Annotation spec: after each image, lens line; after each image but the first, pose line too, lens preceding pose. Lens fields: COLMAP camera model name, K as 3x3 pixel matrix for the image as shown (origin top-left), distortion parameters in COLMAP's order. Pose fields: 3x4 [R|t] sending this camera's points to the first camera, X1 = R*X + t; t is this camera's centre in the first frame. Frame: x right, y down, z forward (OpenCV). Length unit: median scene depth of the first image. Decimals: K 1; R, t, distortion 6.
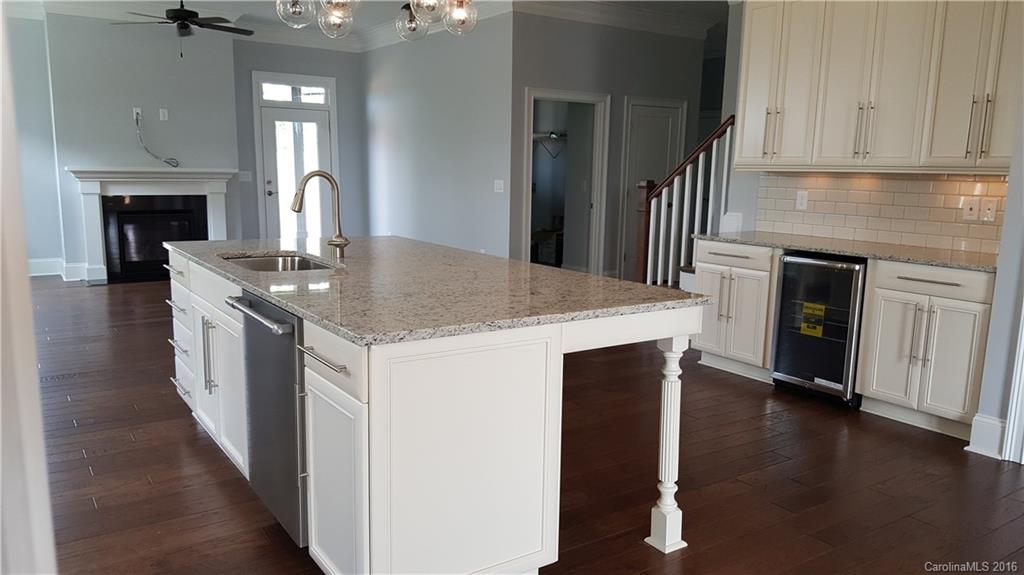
lens RADIAL K [[778.9, 0, 516.5], [0, 778.9, 304.3], [0, 0, 1]] dist [0.002850, -0.000838]
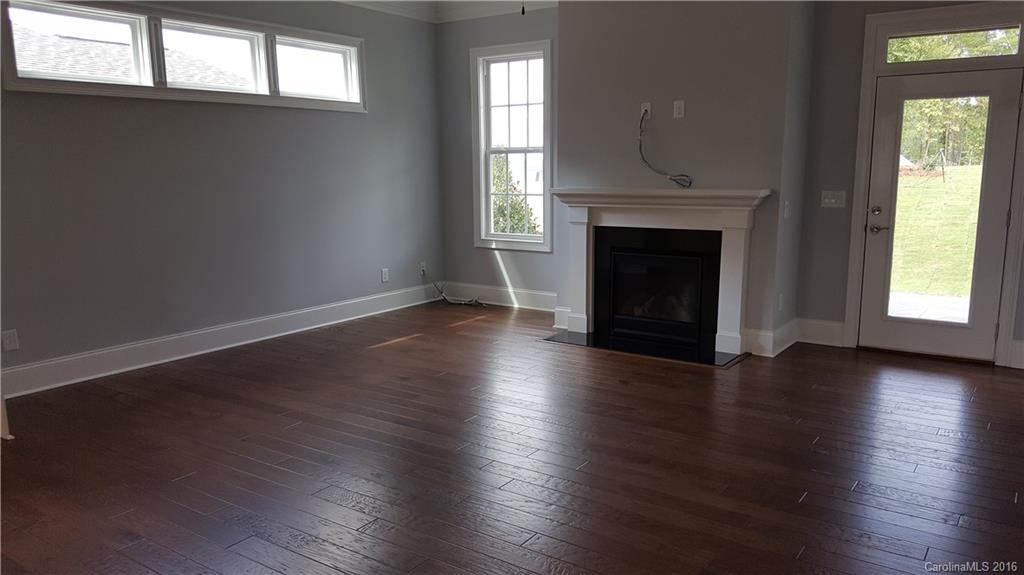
lens RADIAL K [[778.9, 0, 516.5], [0, 778.9, 304.3], [0, 0, 1]] dist [0.002850, -0.000838]
pose [[0.369334, 0.147713, -0.917482, 0.117189], [-0.138601, 0.985000, 0.102789, -0.110496], [0.918903, 0.089201, 0.384267, 0.544975]]
